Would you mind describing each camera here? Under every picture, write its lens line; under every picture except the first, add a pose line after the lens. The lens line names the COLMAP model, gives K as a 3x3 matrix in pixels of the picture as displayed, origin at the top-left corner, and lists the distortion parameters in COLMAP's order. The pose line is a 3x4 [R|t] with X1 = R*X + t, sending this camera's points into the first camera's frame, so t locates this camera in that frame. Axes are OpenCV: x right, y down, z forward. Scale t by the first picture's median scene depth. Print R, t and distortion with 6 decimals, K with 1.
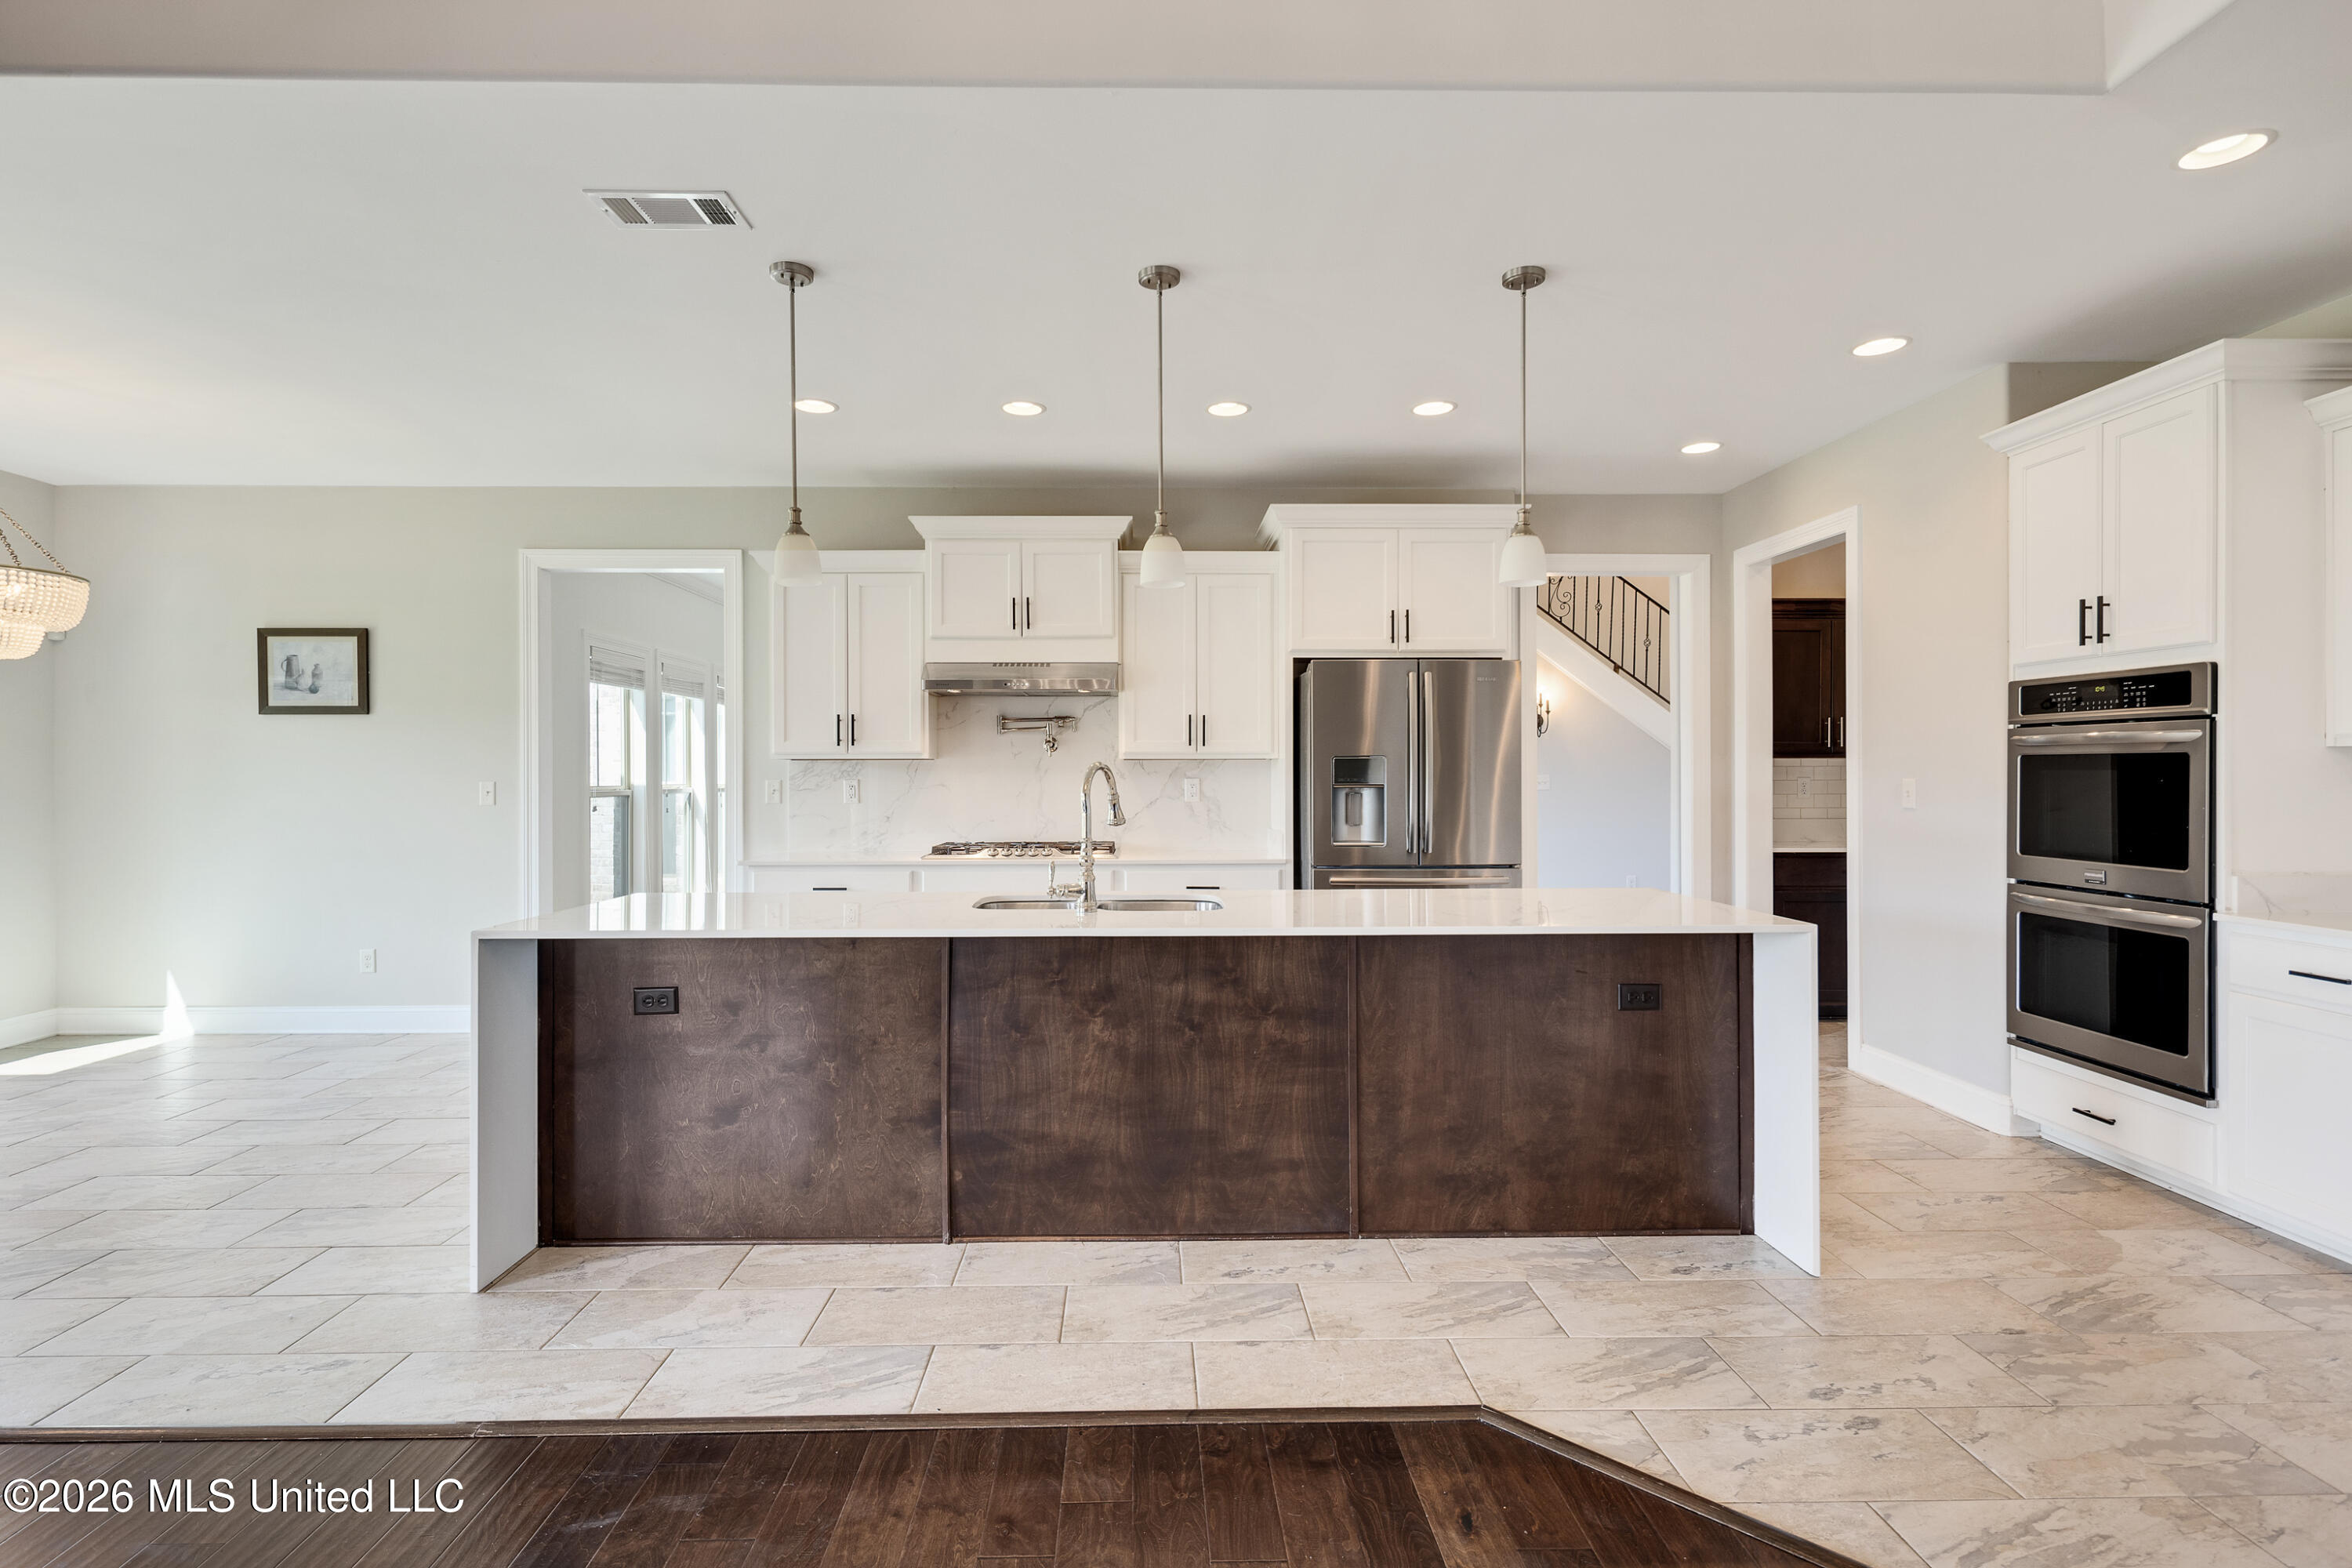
lens RADIAL K [[1132.6, 0, 1176.0], [0, 1132.6, 784.0], [0, 0, 1]] dist [0.000246, -0.000034]
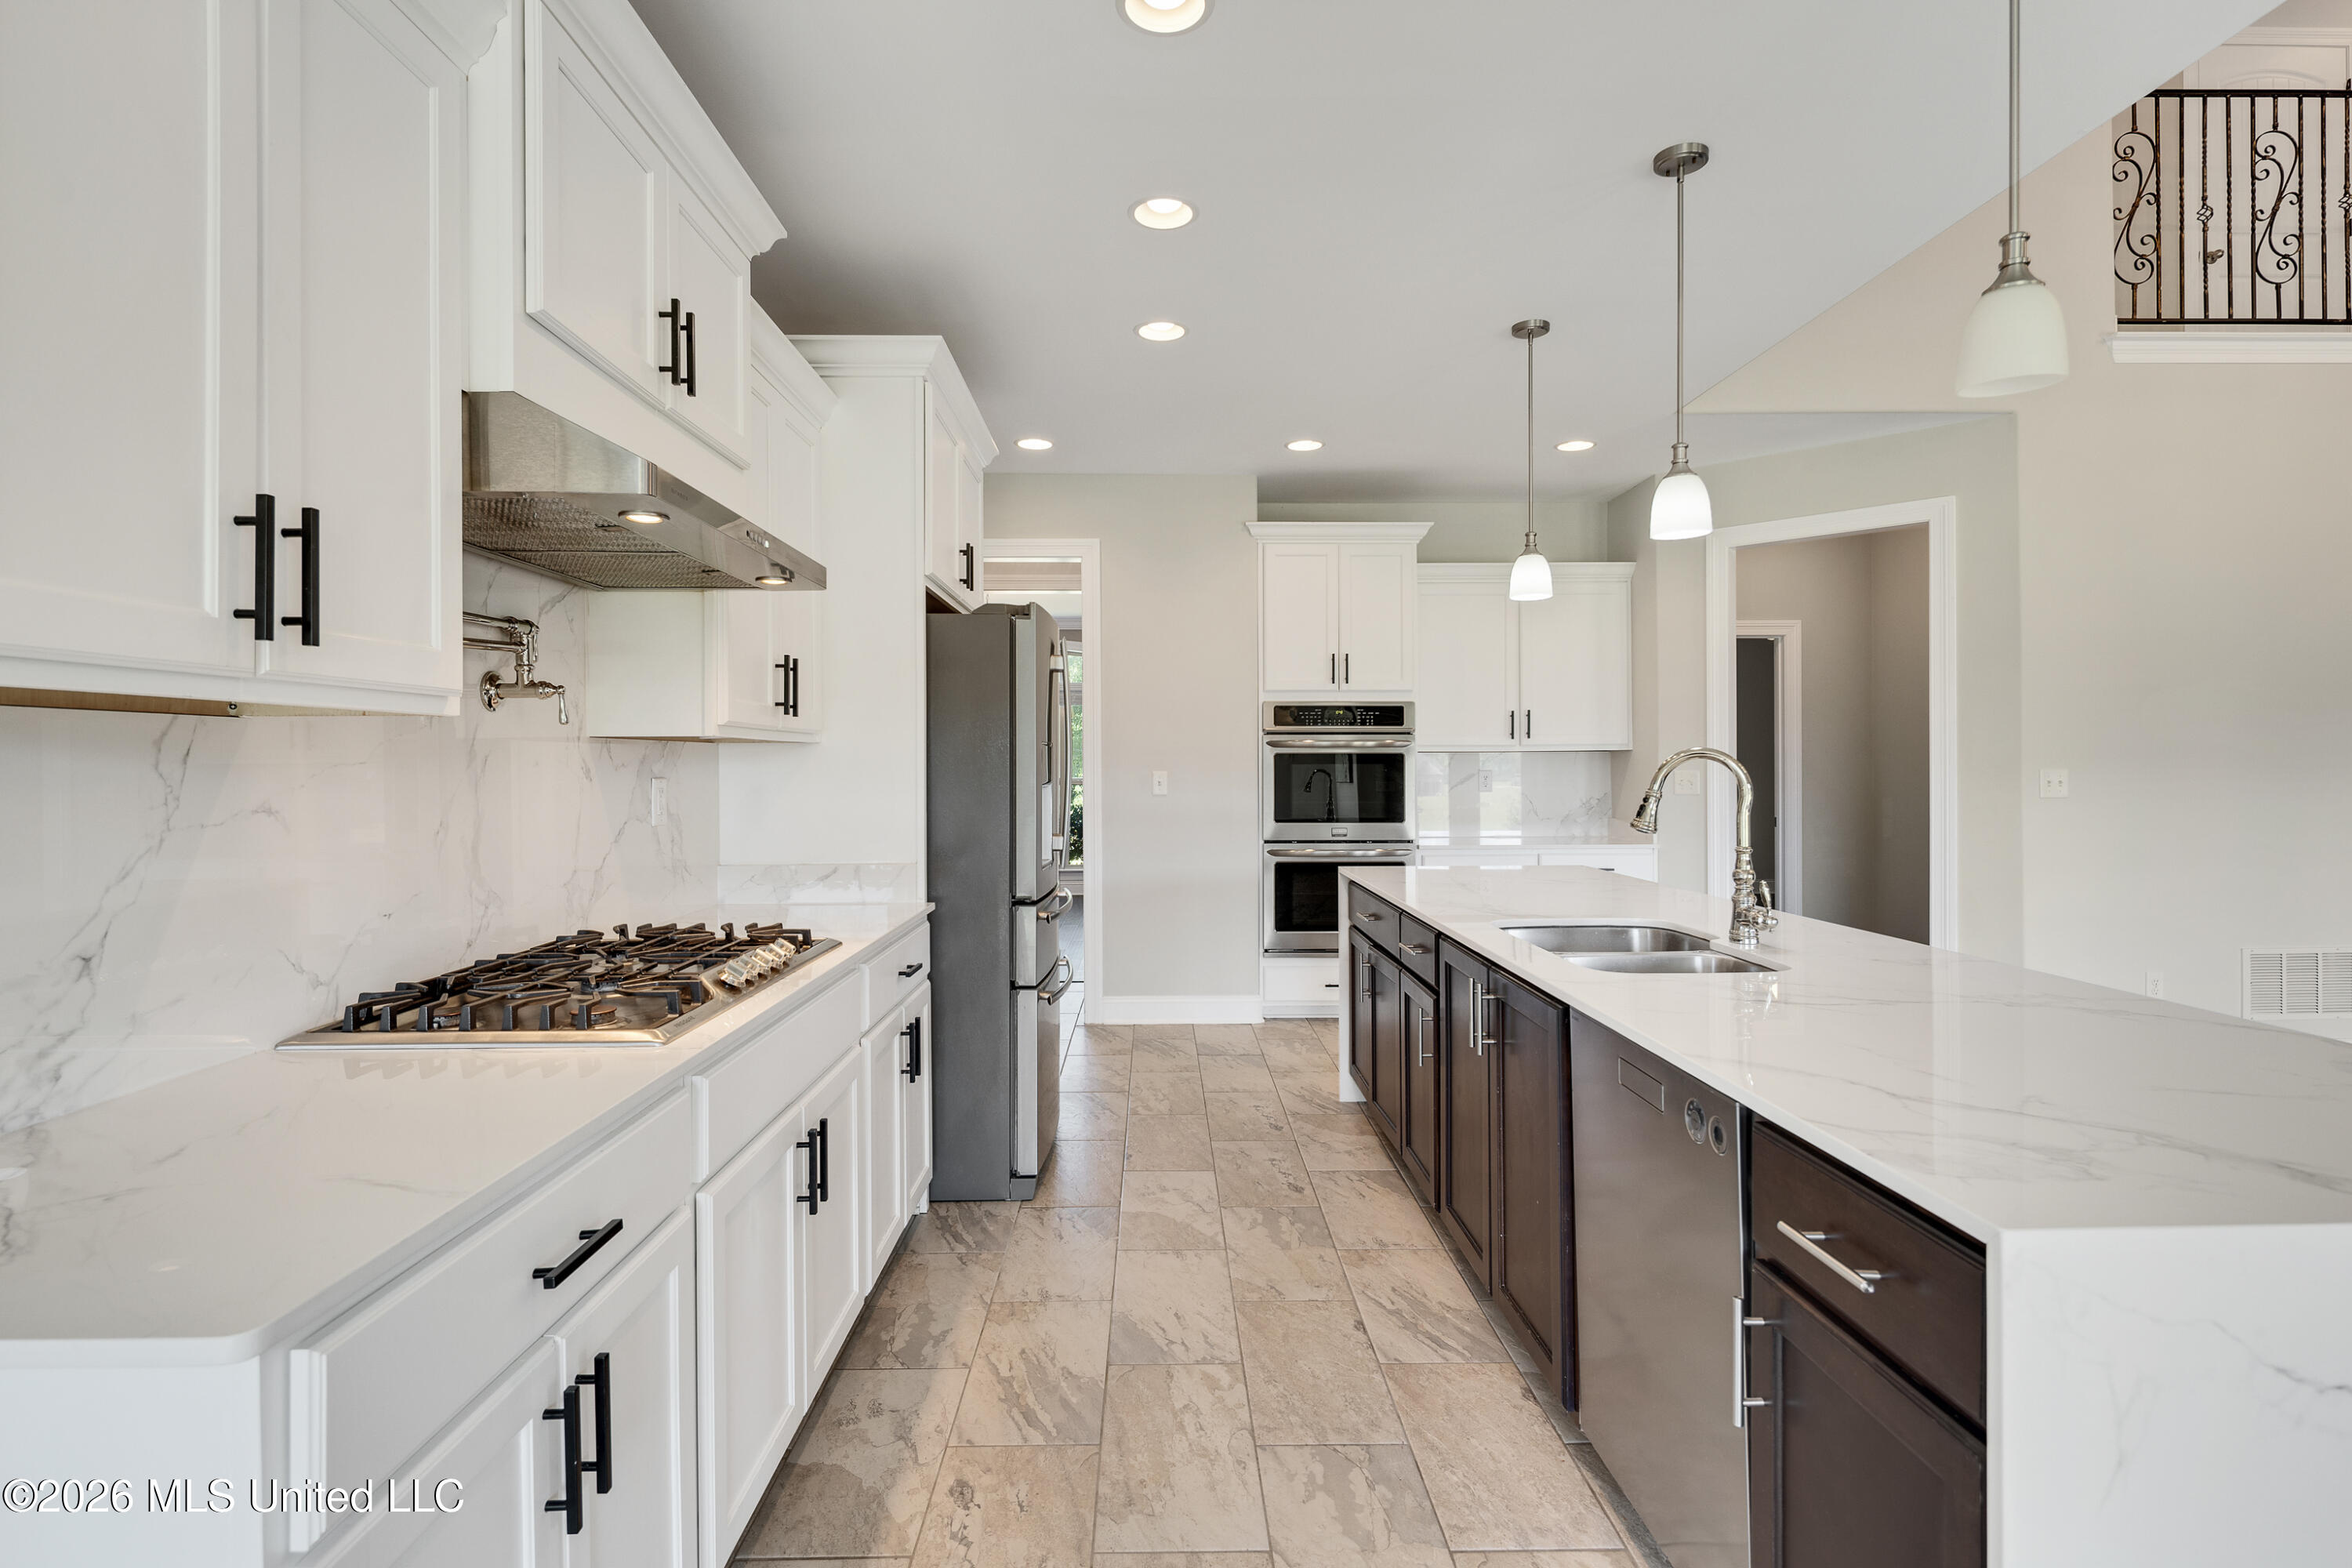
lens RADIAL K [[1132.6, 0, 1176.0], [0, 1132.6, 784.0], [0, 0, 1]] dist [0.000246, -0.000034]
pose [[0.006195, -0.007611, 0.999952, -0.734079], [0.016986, 0.999828, 0.007505, -0.000358], [-0.999837, 0.016939, 0.006323, 1.177636]]
